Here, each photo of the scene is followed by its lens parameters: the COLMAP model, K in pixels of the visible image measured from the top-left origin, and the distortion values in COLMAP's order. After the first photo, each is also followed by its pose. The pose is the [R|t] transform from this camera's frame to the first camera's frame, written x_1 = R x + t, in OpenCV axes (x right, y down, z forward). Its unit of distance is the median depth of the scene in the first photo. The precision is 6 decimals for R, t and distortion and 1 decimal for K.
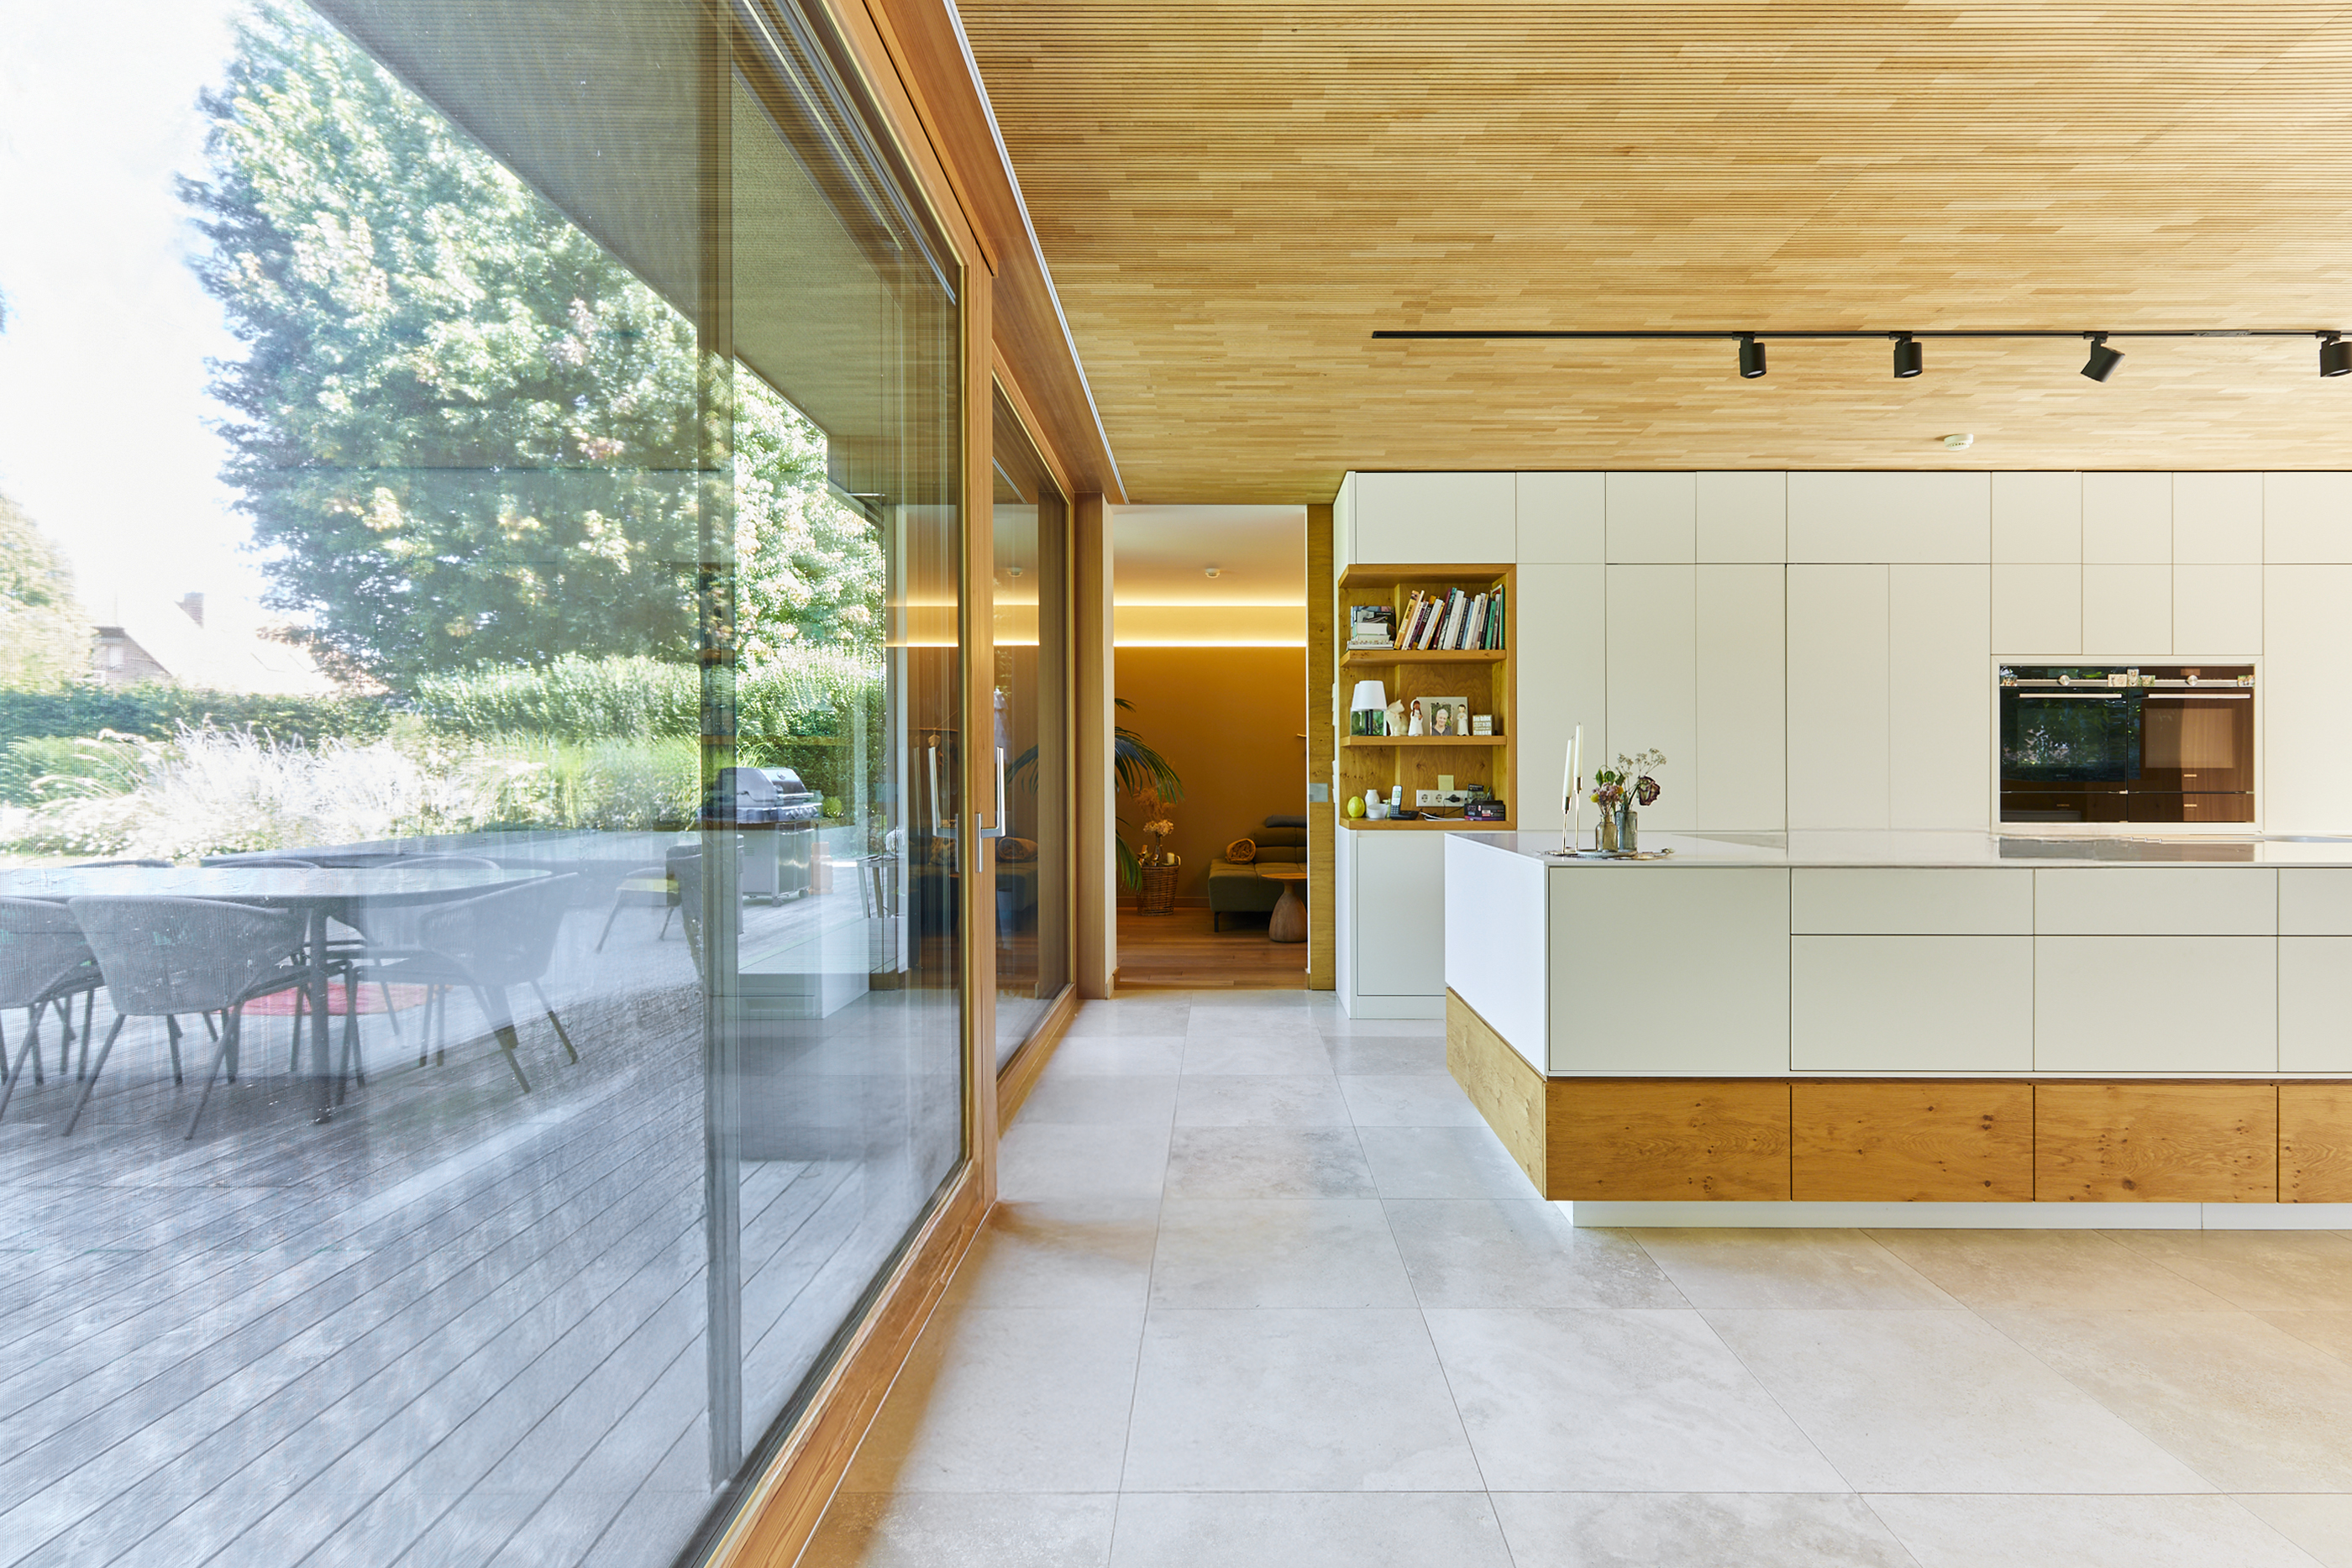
lens RADIAL K [[1102.6, 0, 1234.6], [0, 1102.6, 786.4], [0, 0, 1]] dist [0.000516, 0.001244]
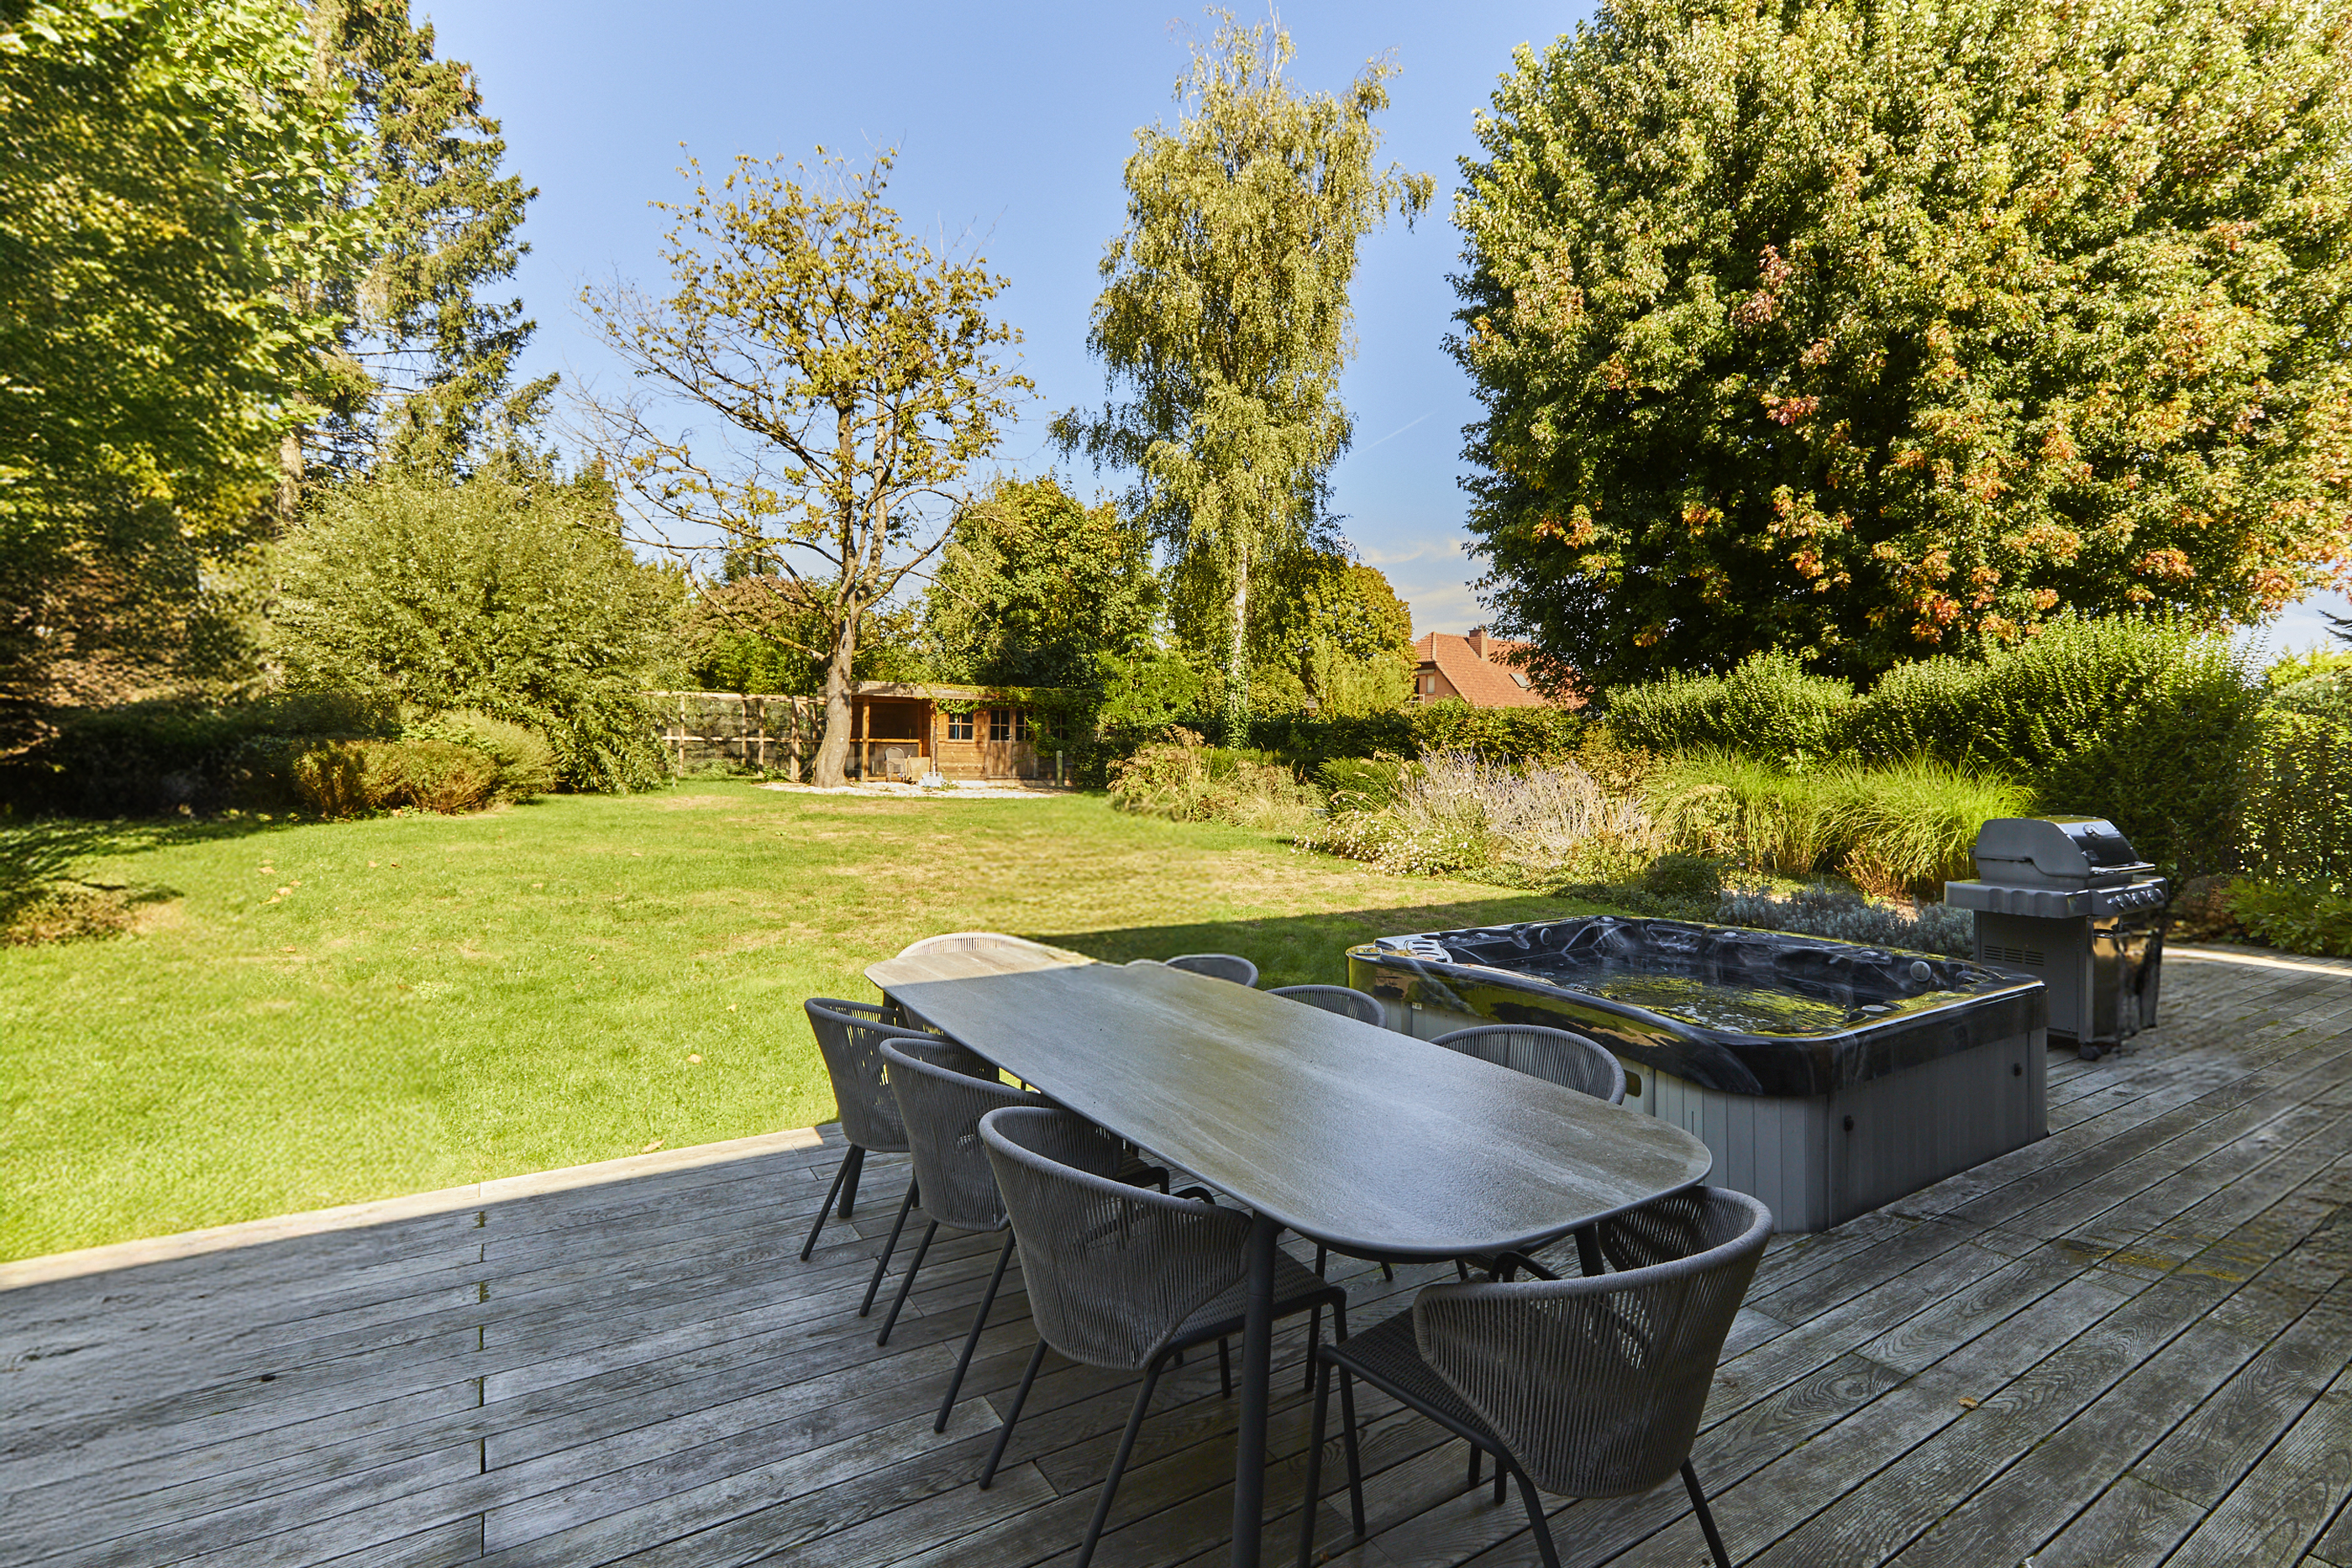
lens RADIAL K [[1102.6, 0, 1208.2], [0, 1102.6, 741.8], [0, 0, 1]] dist [0.000516, 0.001244]
pose [[0.535089, -0.011709, -0.844715, -0.101359], [-0.019254, 0.999475, -0.026051, -0.020931], [0.844576, 0.030203, 0.534583, 0.175185]]
